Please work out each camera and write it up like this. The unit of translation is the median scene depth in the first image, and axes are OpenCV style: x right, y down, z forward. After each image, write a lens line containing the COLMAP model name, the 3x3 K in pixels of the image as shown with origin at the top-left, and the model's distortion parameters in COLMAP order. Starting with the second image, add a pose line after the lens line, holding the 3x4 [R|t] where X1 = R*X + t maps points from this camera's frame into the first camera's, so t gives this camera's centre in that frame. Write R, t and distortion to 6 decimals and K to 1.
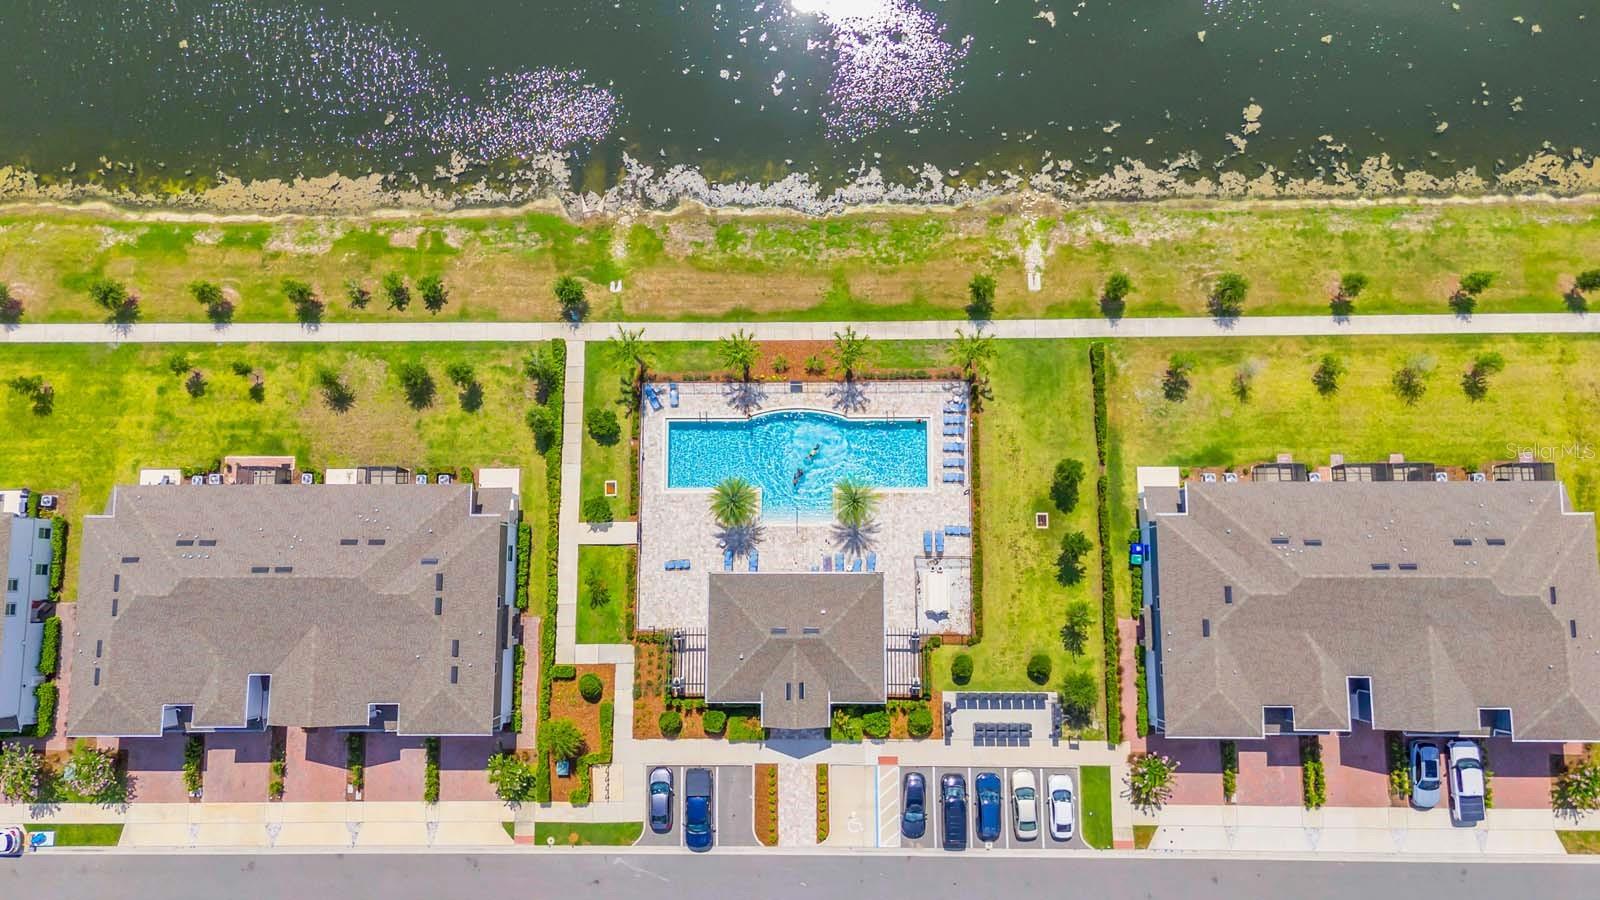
lens RADIAL K [[1187.4, 0, 800.0], [0, 1187.4, 450.0], [0, 0, 1]] dist [0.089103, -0.106085]
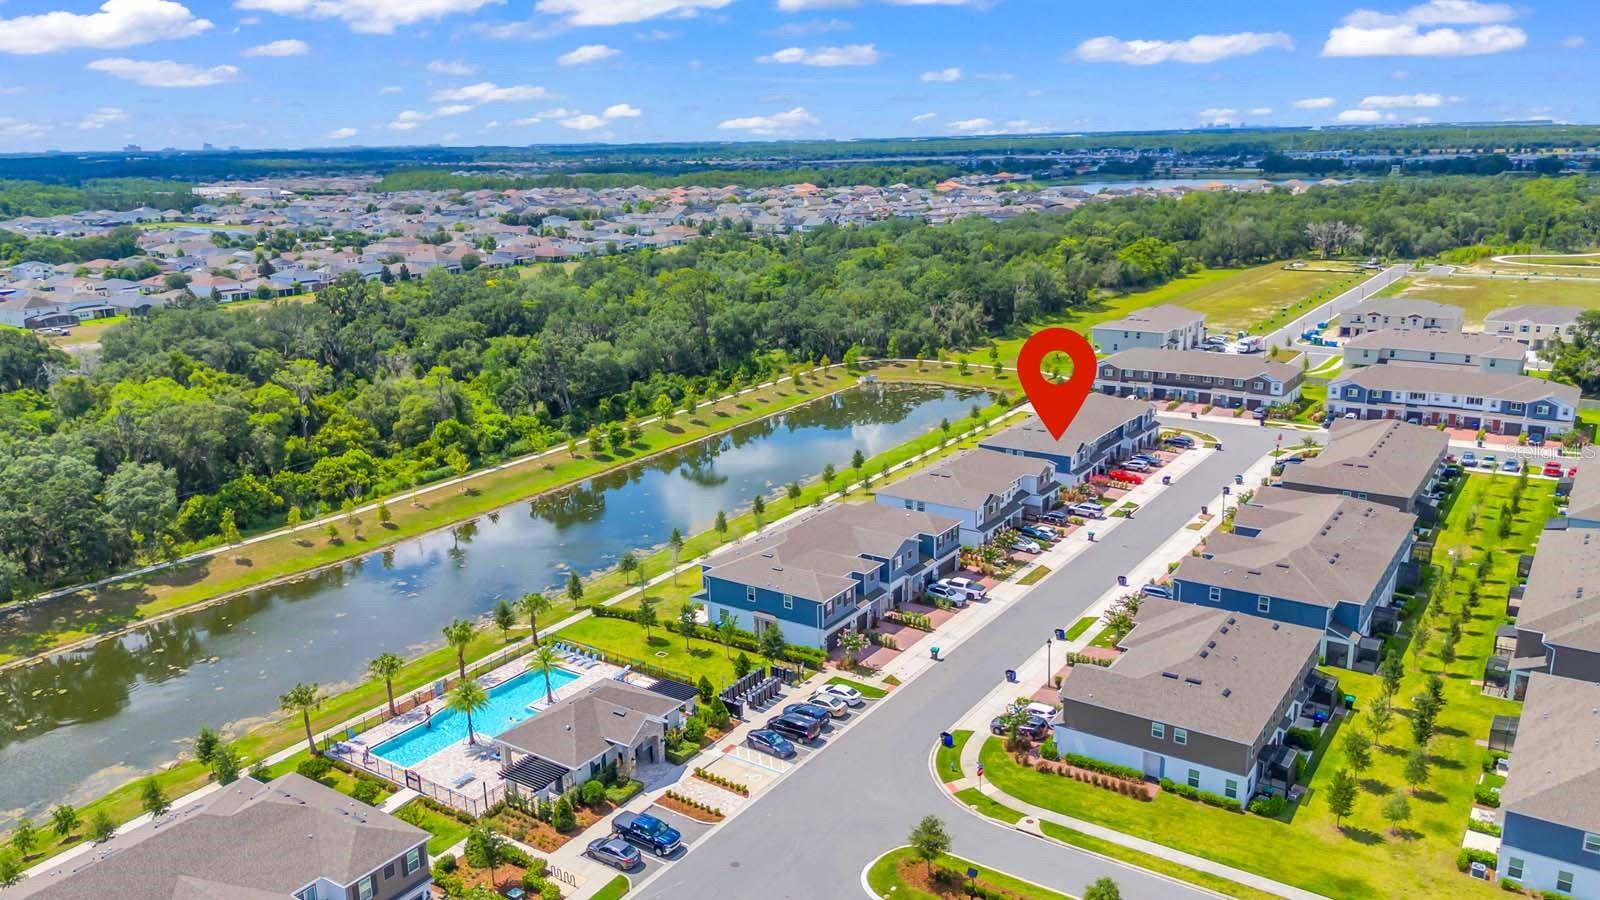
lens RADIAL K [[1187.4, 0, 800.0], [0, 1187.4, 450.0], [0, 0, 1]] dist [0.089103, -0.106085]
pose [[0.566330, -0.188062, 0.802436, -0.746356], [0.818330, 0.244094, -0.520341, 0.836029], [-0.098013, 0.951342, 0.292135, 0.388279]]
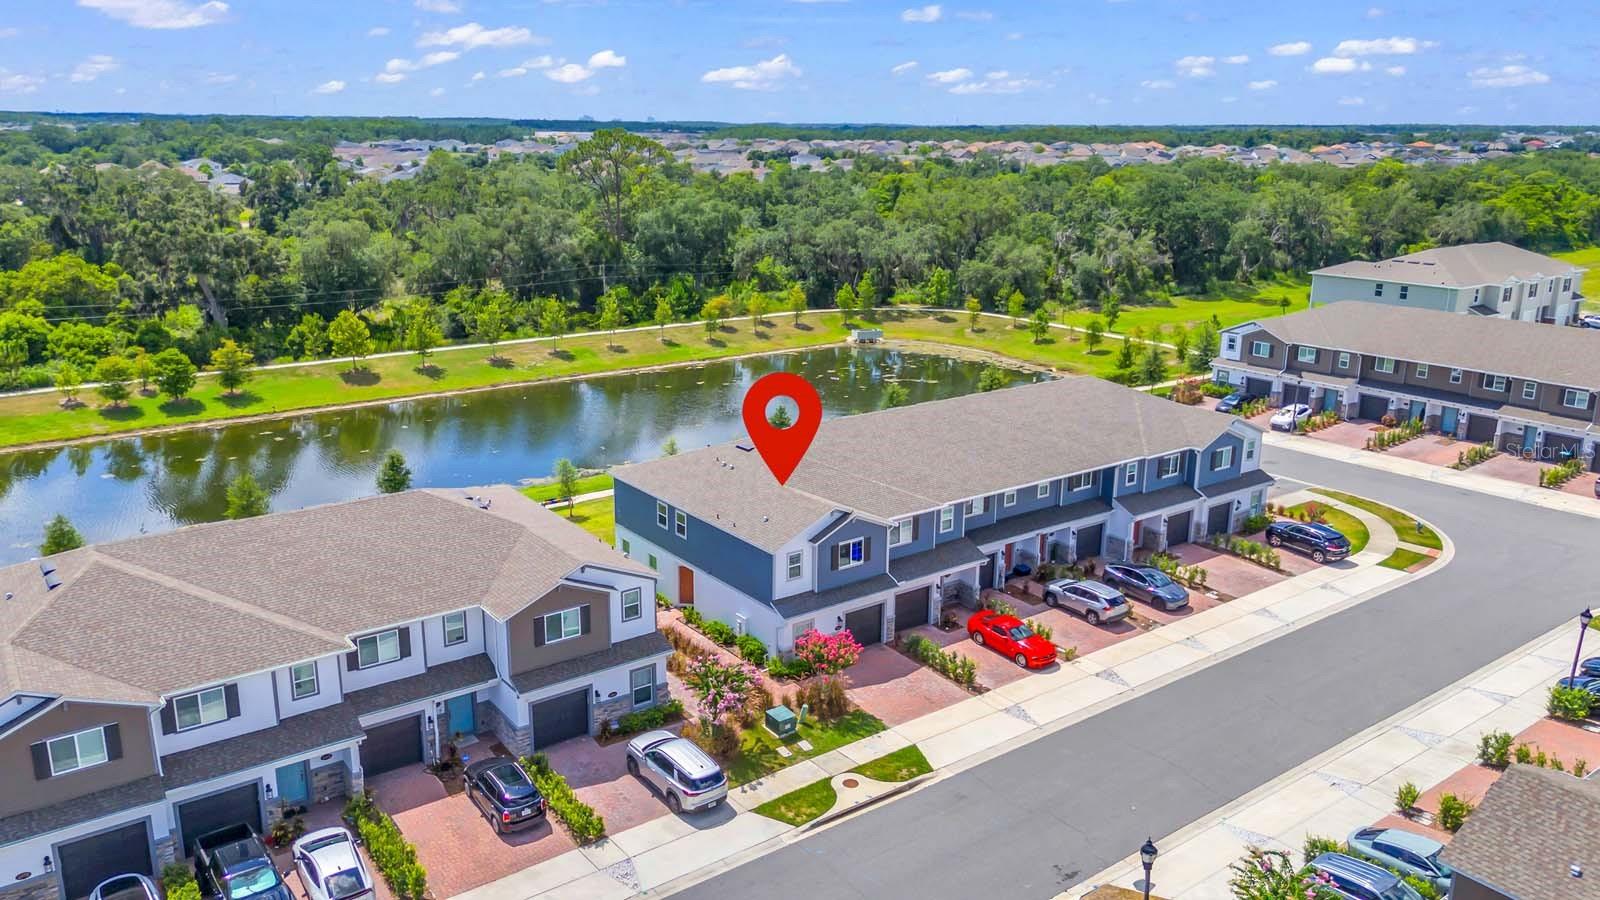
lens RADIAL K [[1187.4, 0, 800.0], [0, 1187.4, 450.0], [0, 0, 1]] dist [0.089103, -0.106085]
pose [[0.801243, -0.116340, 0.586919, 0.689970], [0.588129, 0.333566, -0.736775, 0.616887], [-0.110060, 0.935520, 0.335691, 0.669859]]
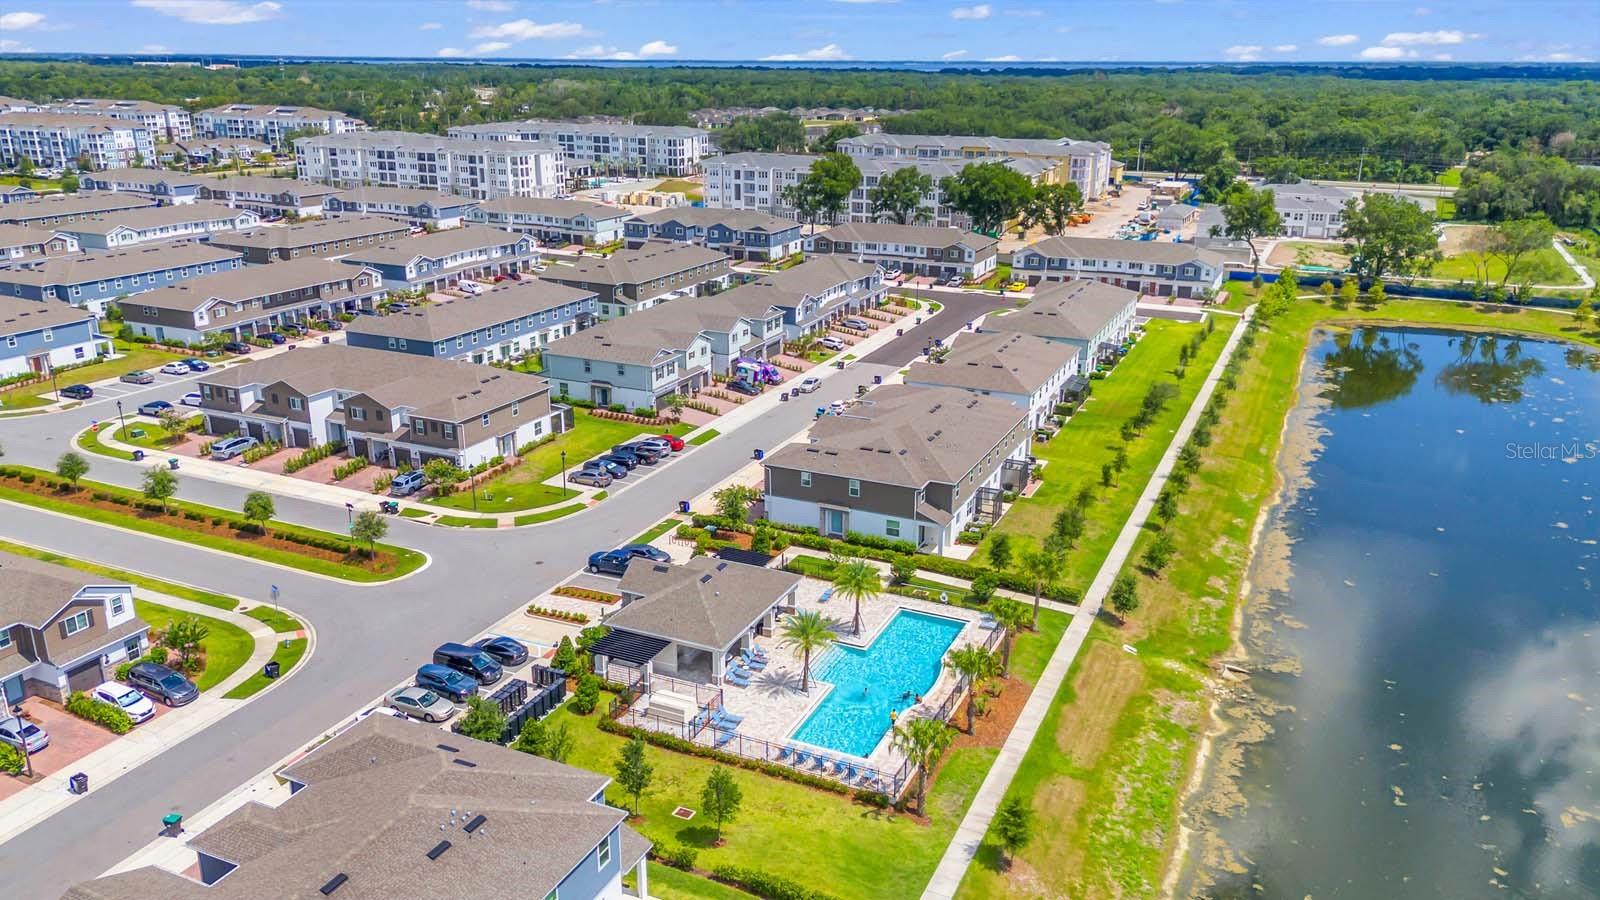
lens RADIAL K [[1187.4, 0, 800.0], [0, 1187.4, 450.0], [0, 0, 1]] dist [0.089103, -0.106085]
pose [[-0.420389, 0.312575, -0.851804, 0.751949], [-0.899369, -0.019354, 0.436761, -0.333576], [0.120035, 0.949696, 0.289256, 0.590347]]
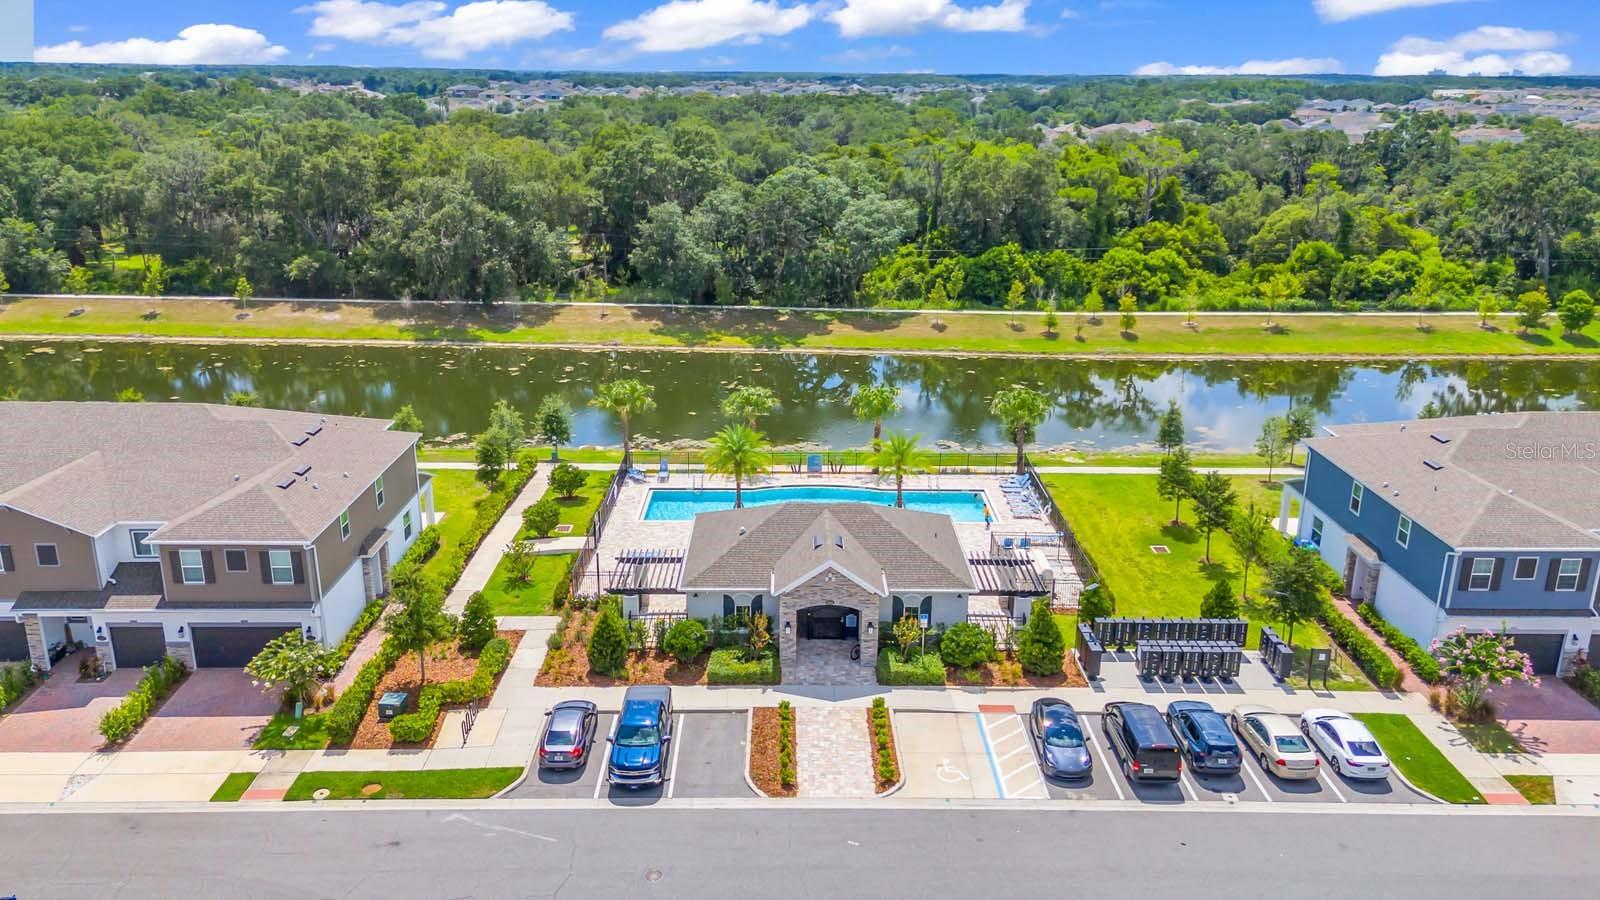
lens RADIAL K [[1187.4, 0, 800.0], [0, 1187.4, 450.0], [0, 0, 1]] dist [0.089103, -0.106085]
pose [[0.999026, 0.039152, 0.020369, -0.031962], [0.002301, 0.414710, -0.909951, 0.706230], [-0.044073, 0.909111, 0.414216, 0.667704]]
